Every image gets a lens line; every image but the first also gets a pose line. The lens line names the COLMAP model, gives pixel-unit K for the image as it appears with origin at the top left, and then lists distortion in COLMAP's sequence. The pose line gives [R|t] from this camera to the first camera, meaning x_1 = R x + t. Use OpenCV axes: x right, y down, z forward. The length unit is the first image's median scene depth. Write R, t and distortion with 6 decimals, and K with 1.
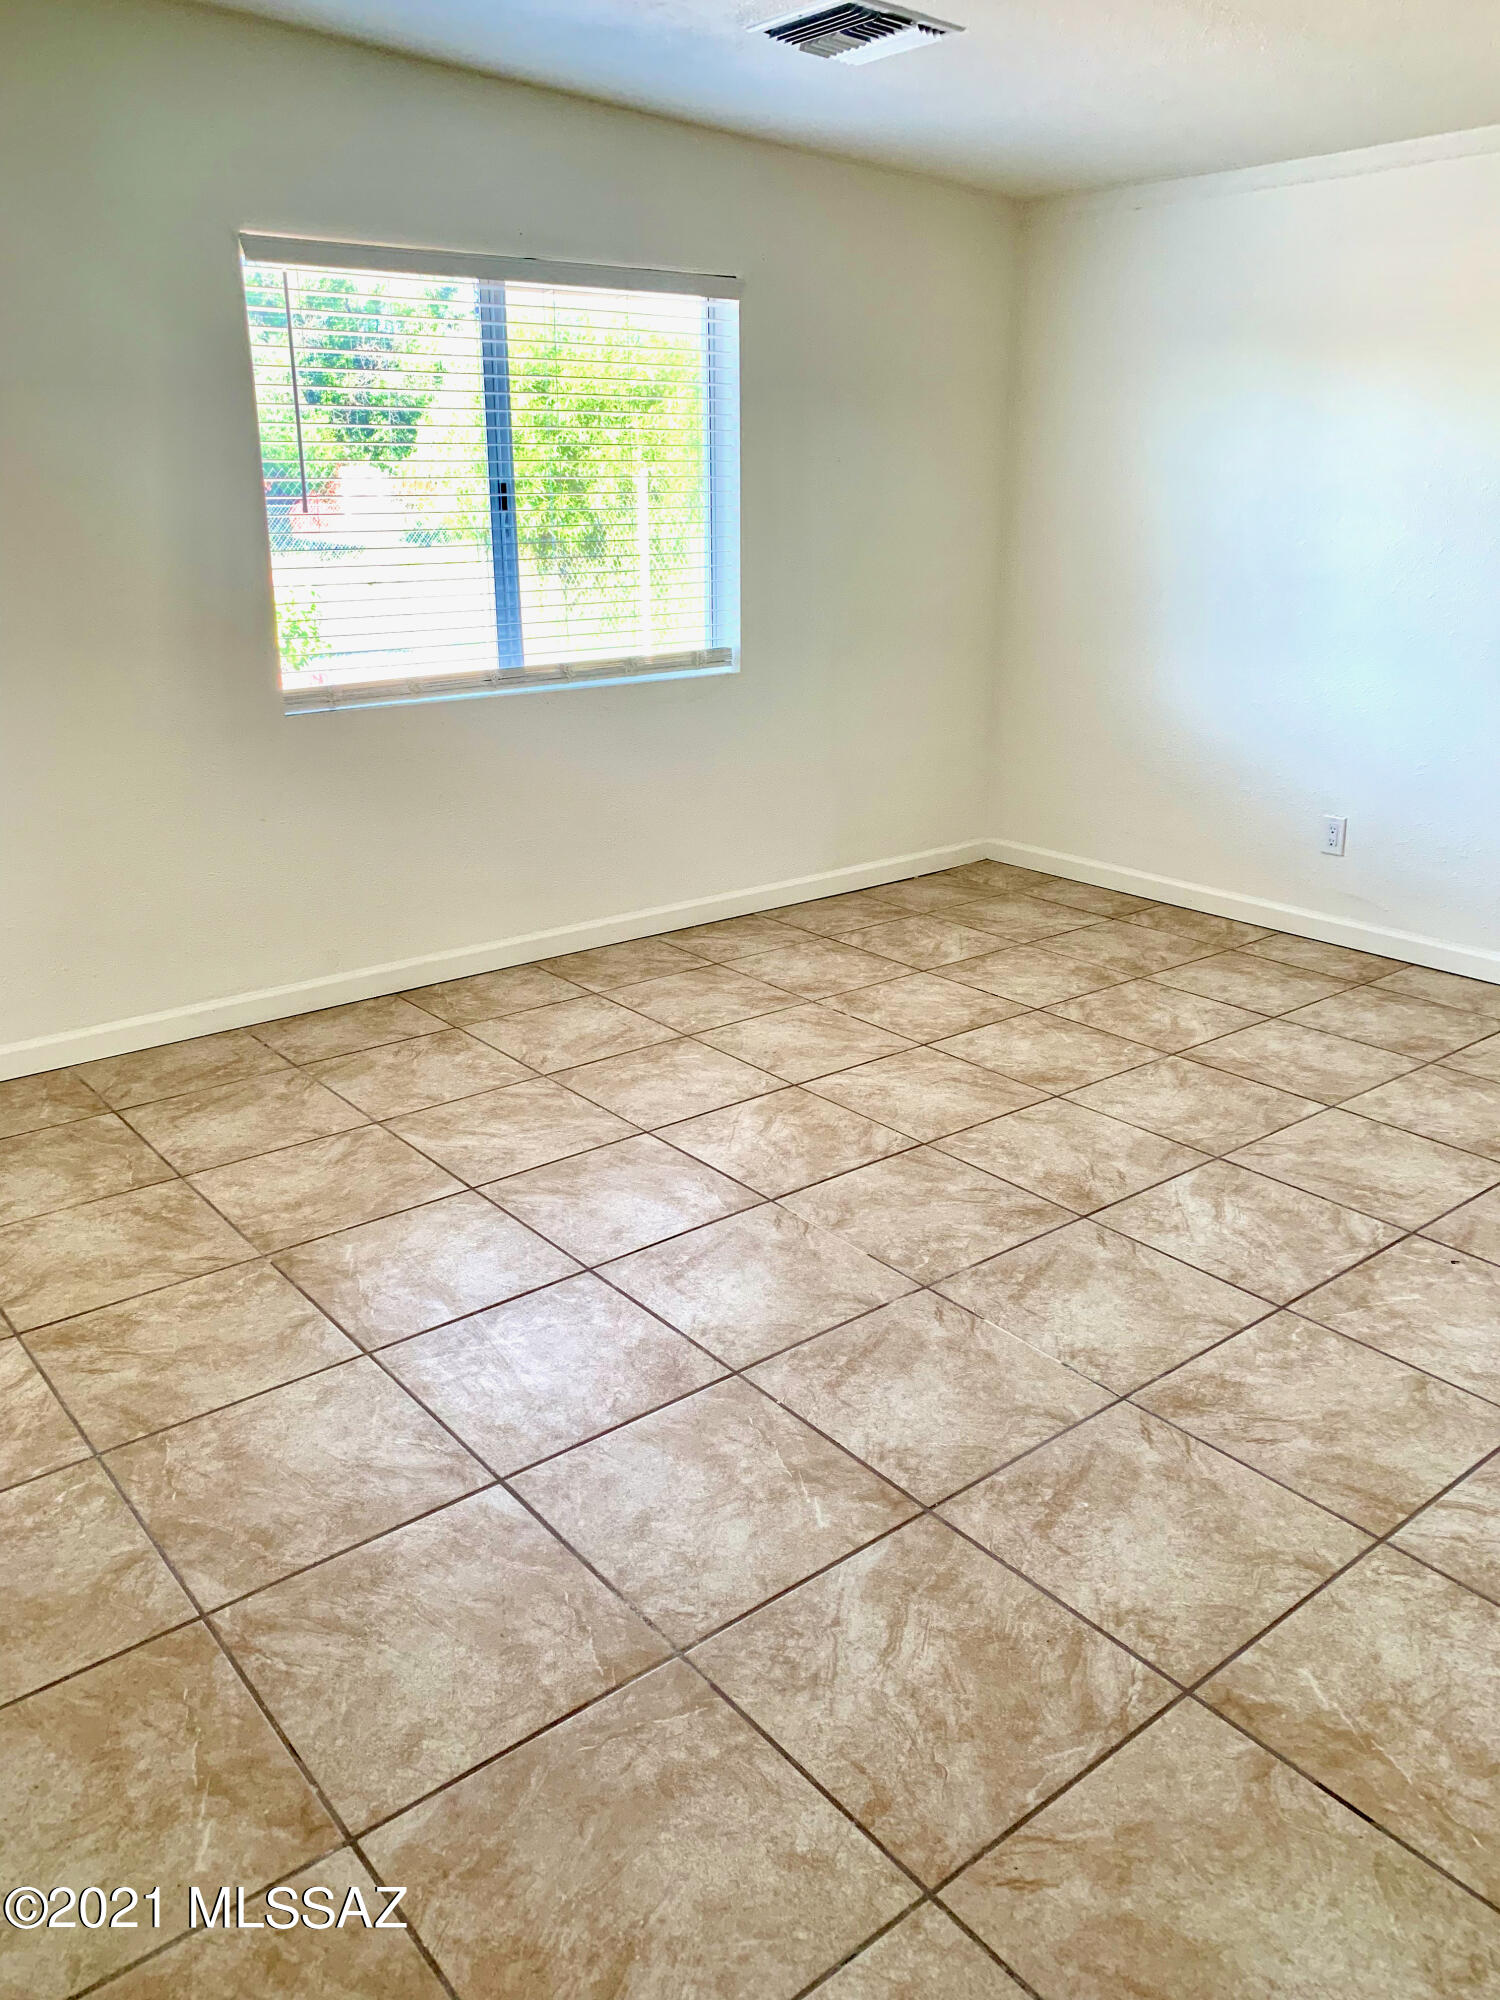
lens RADIAL K [[1536.9, 0, 746.3], [0, 1536.9, 991.9], [0, 0, 1]] dist [0.041691, -0.059517]
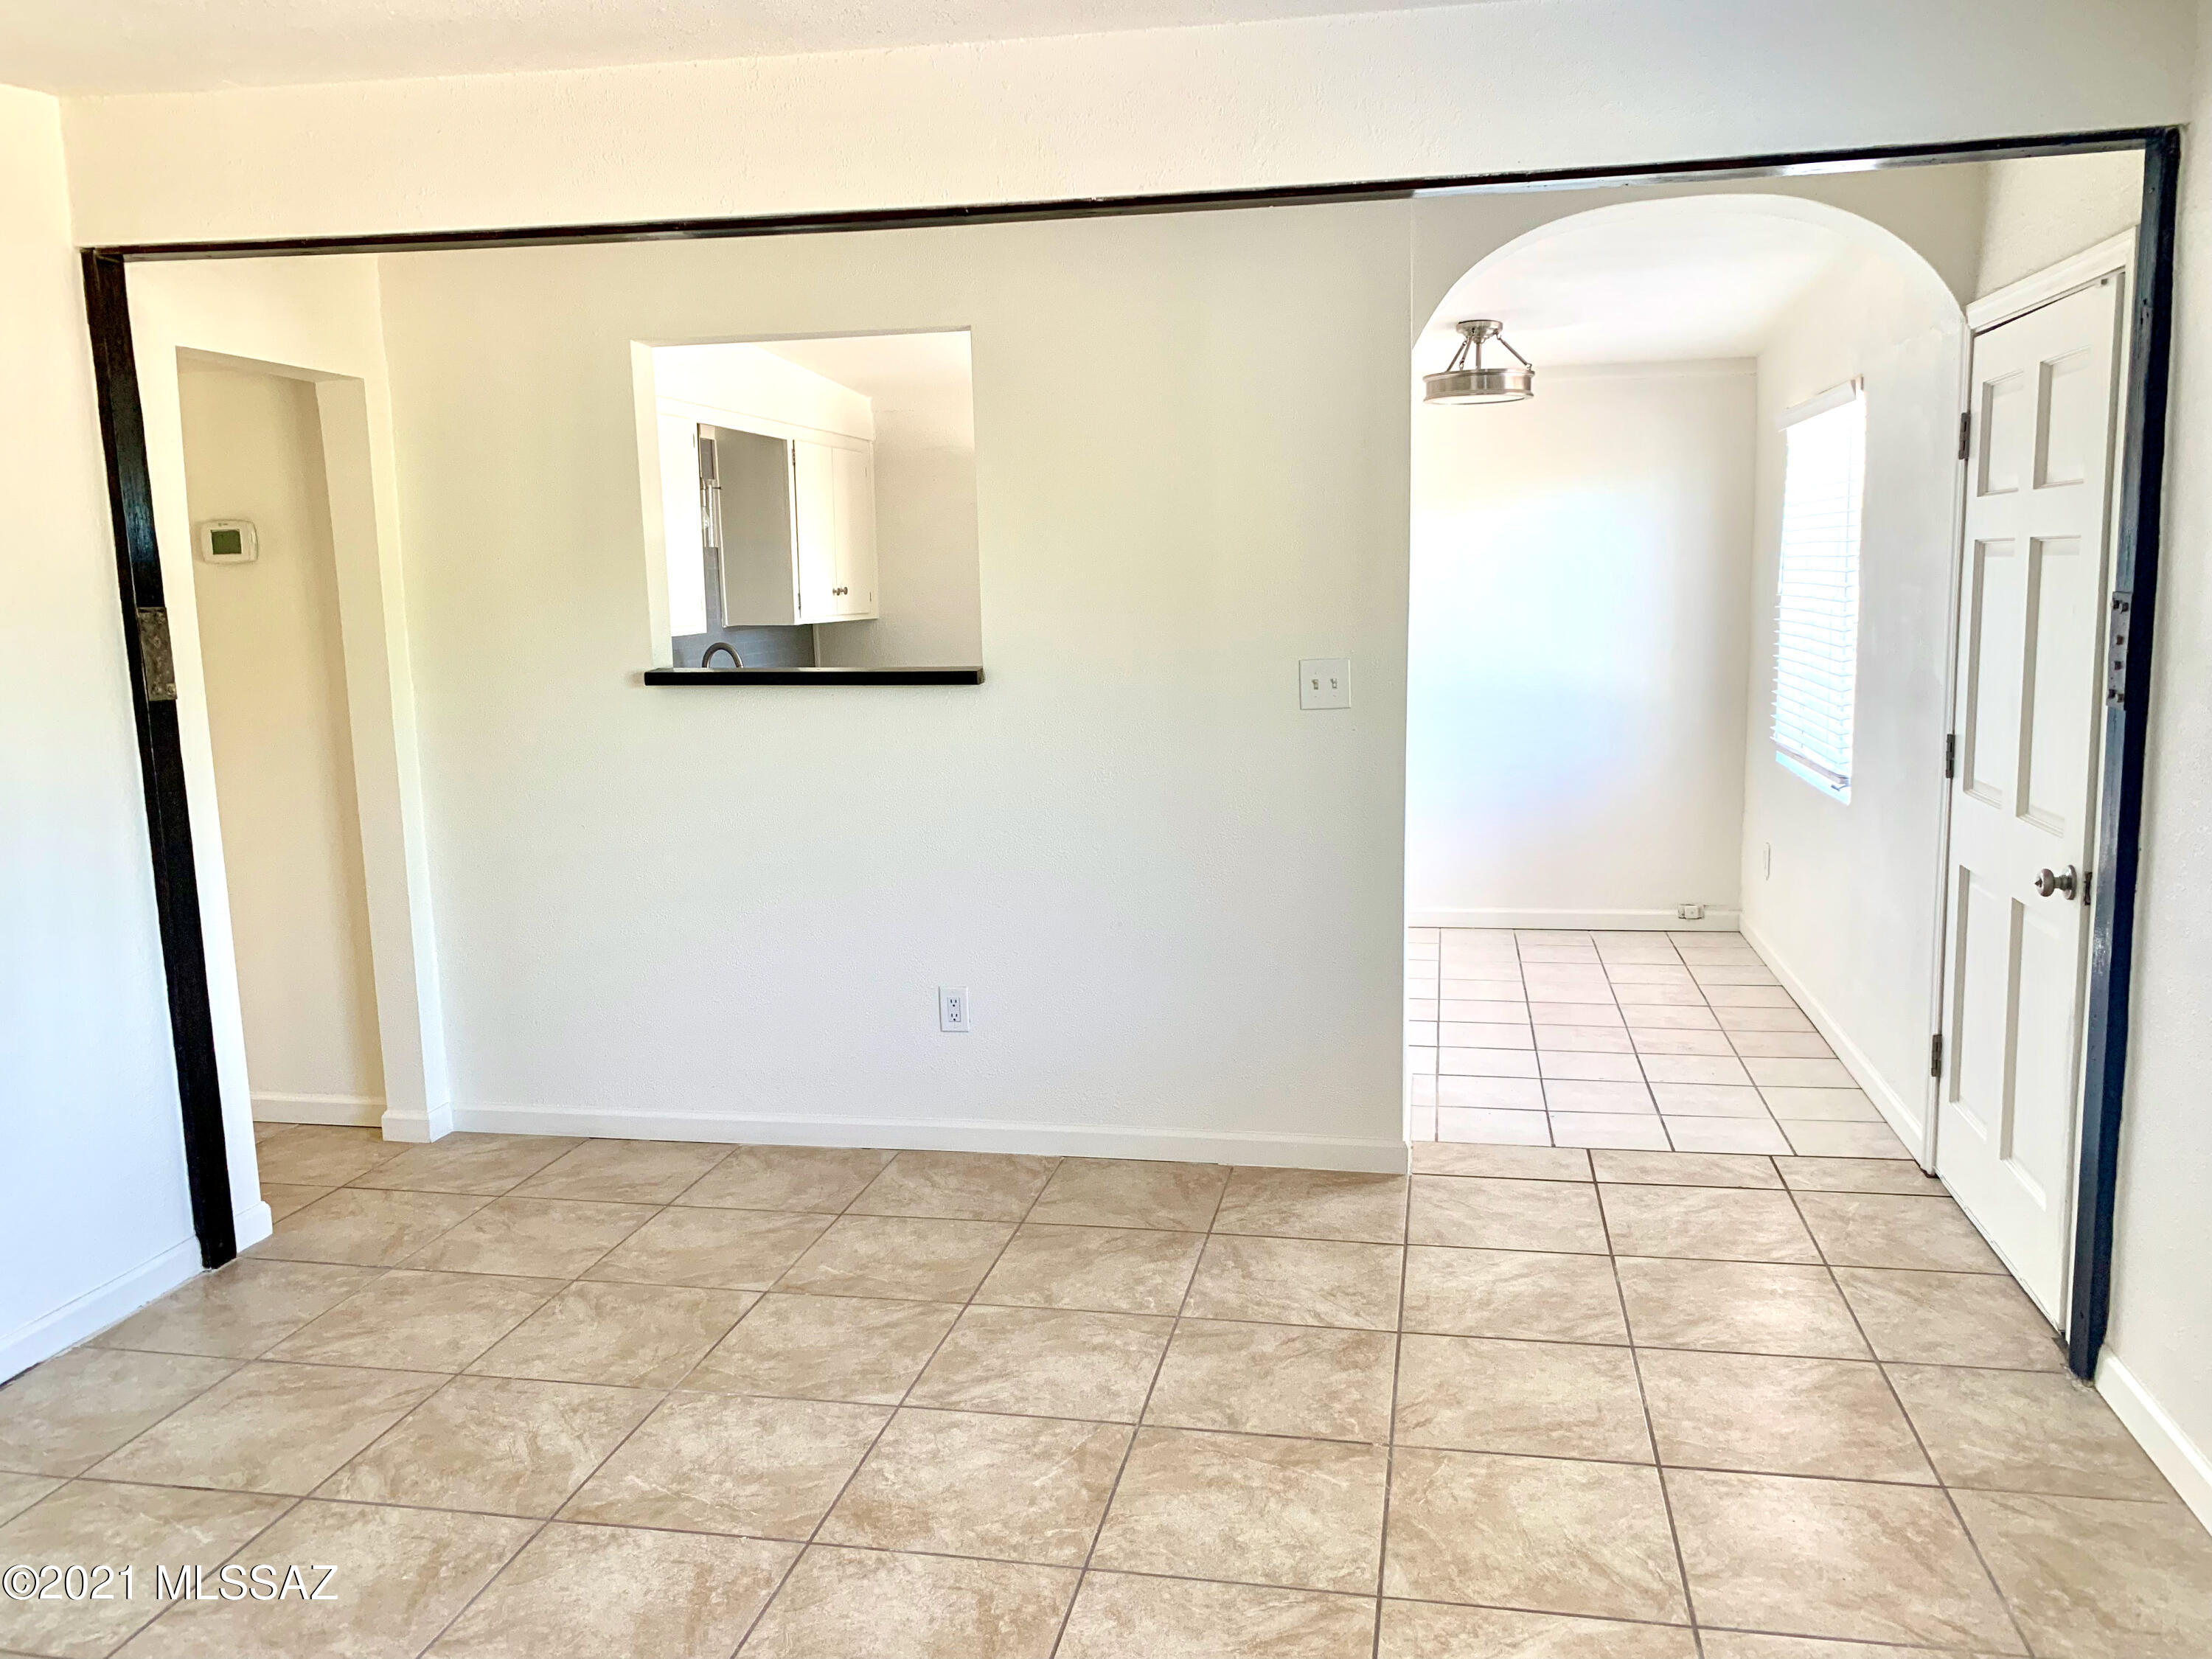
lens RADIAL K [[1699.8, 0, 1110.6], [0, 1699.8, 816.4], [0, 0, 1]] dist [0.041691, -0.059517]
pose [[-0.769827, 0.111801, -0.628384, 0.379572], [-0.181078, 0.905827, 0.382999, -0.488174], [0.612027, 0.408630, -0.677085, 1.353217]]
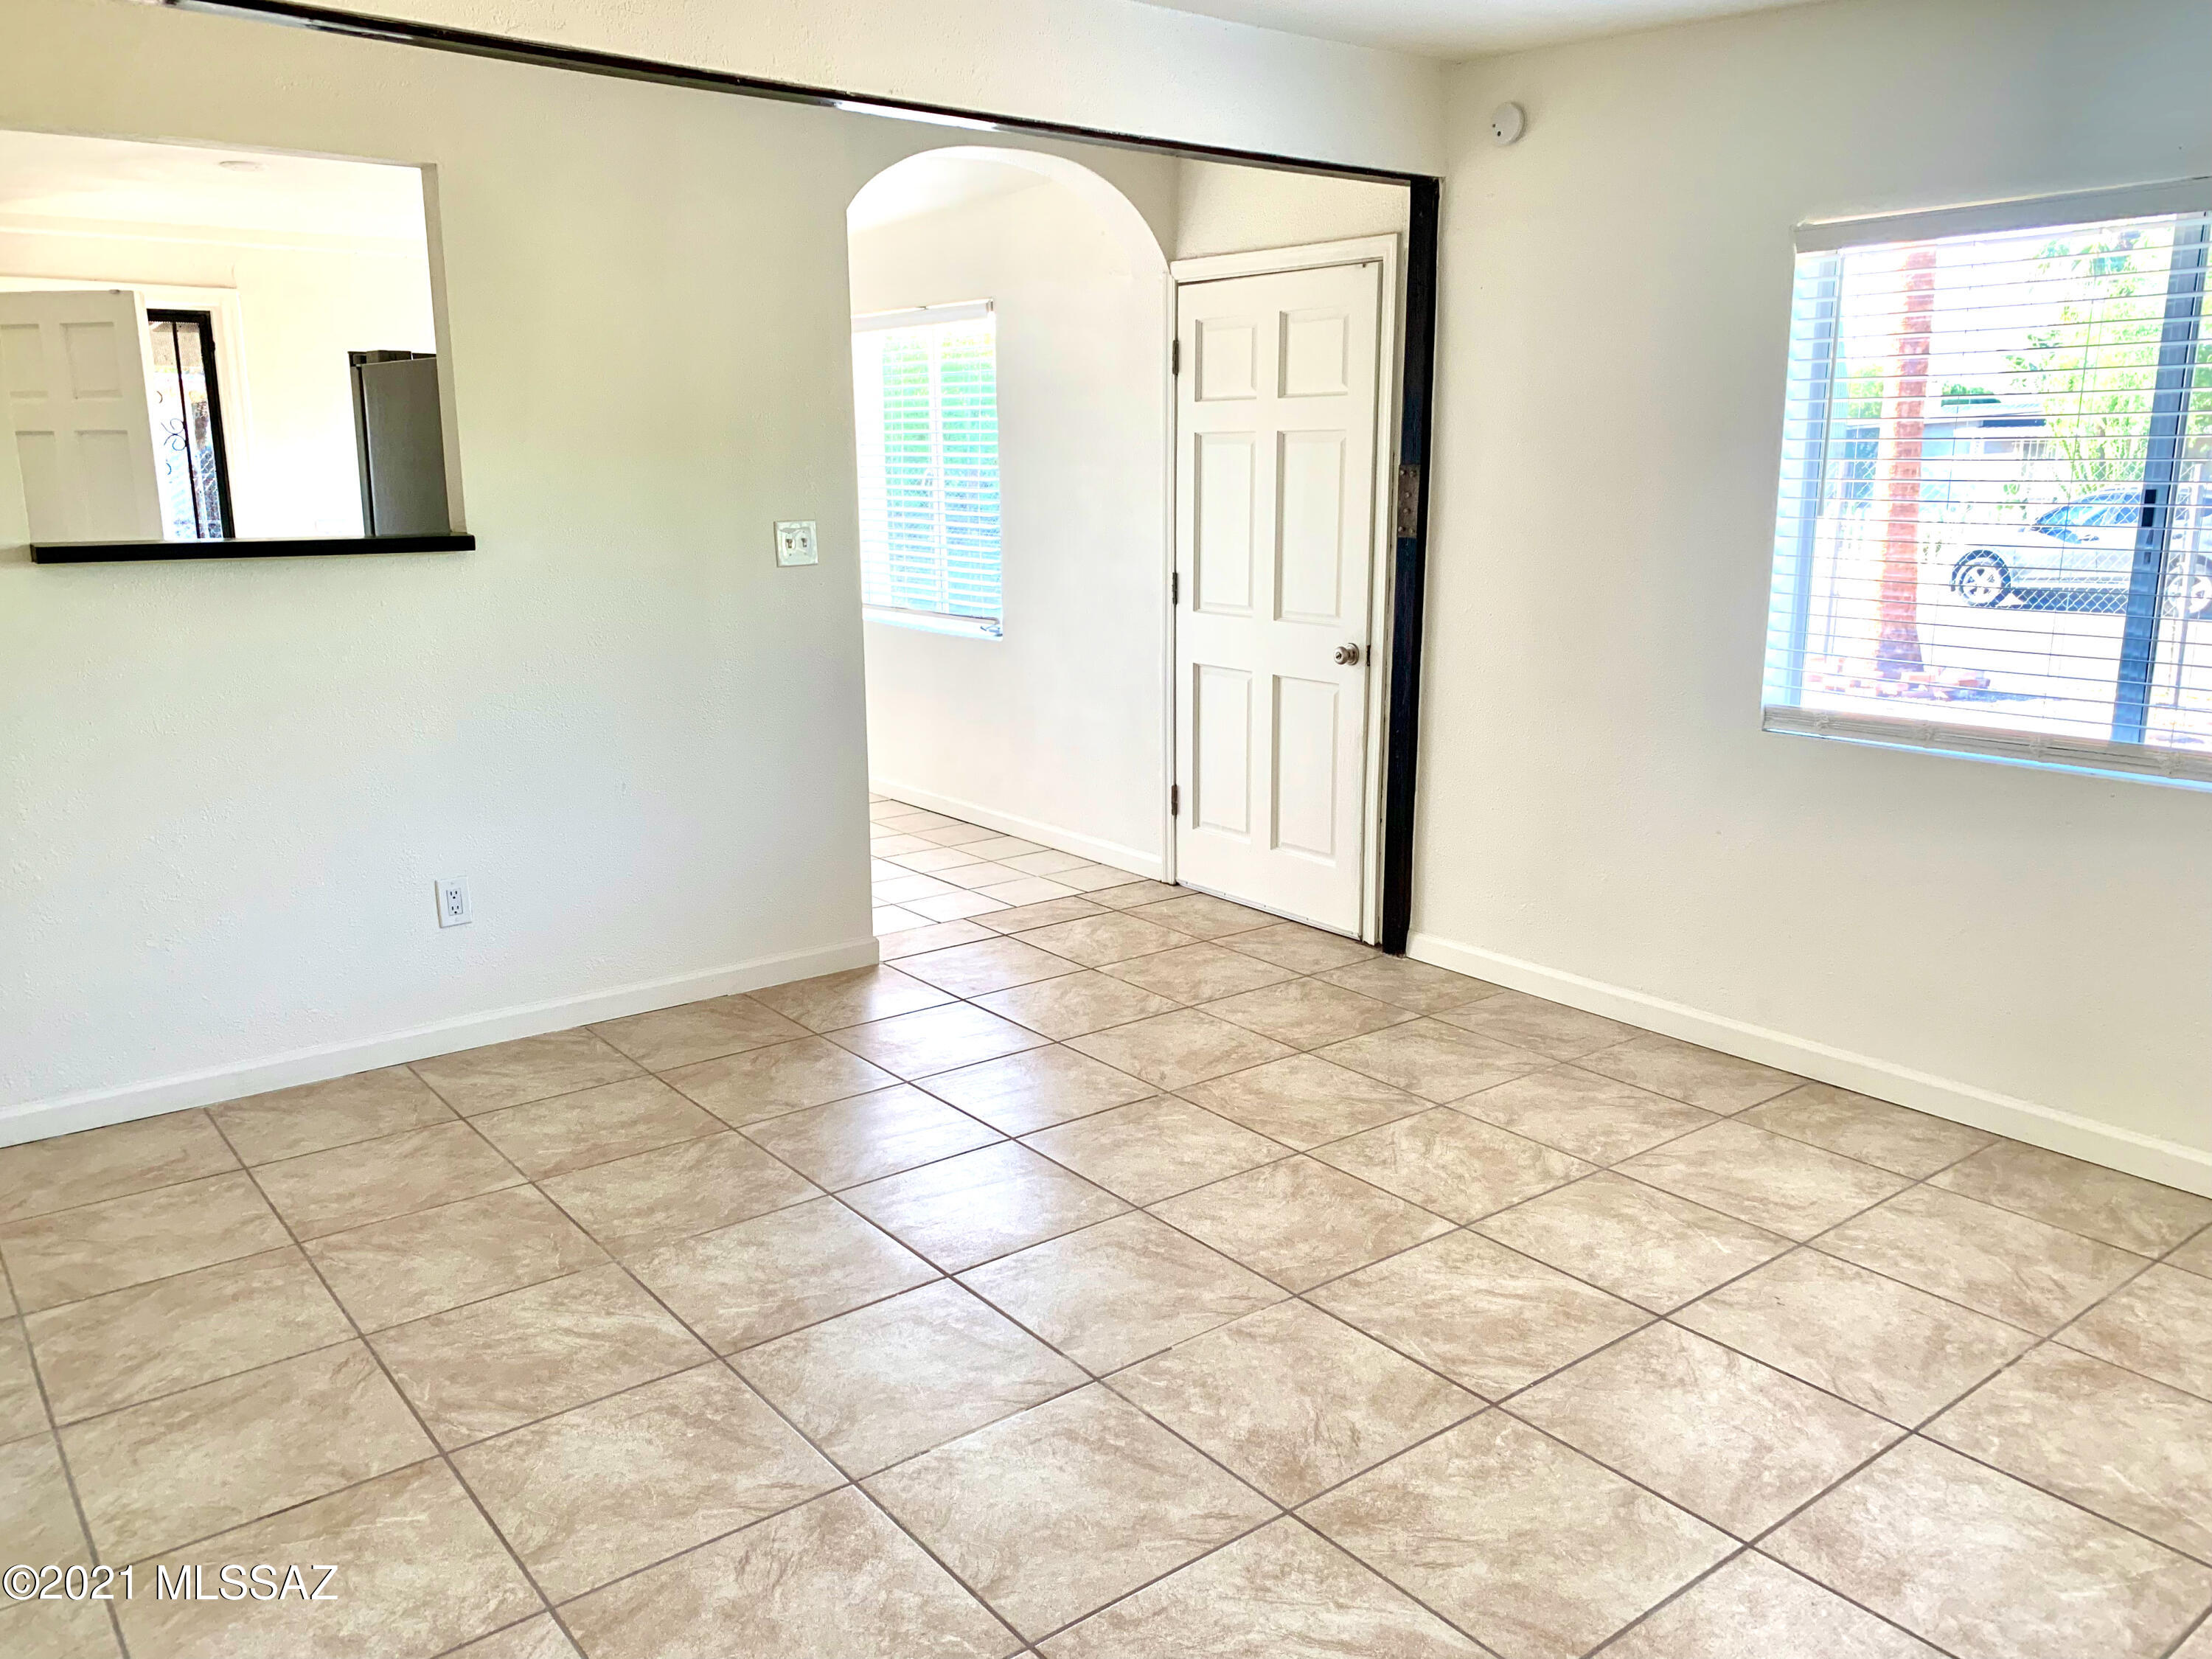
lens RADIAL K [[1699.8, 0, 1119.1], [0, 1699.8, 831.3], [0, 0, 1]] dist [0.041691, -0.059517]
pose [[-0.017701, 0.221114, -0.975087, 0.911508], [-0.318136, 0.923310, 0.215148, -0.284681], [0.947880, 0.314019, 0.054001, 0.783117]]
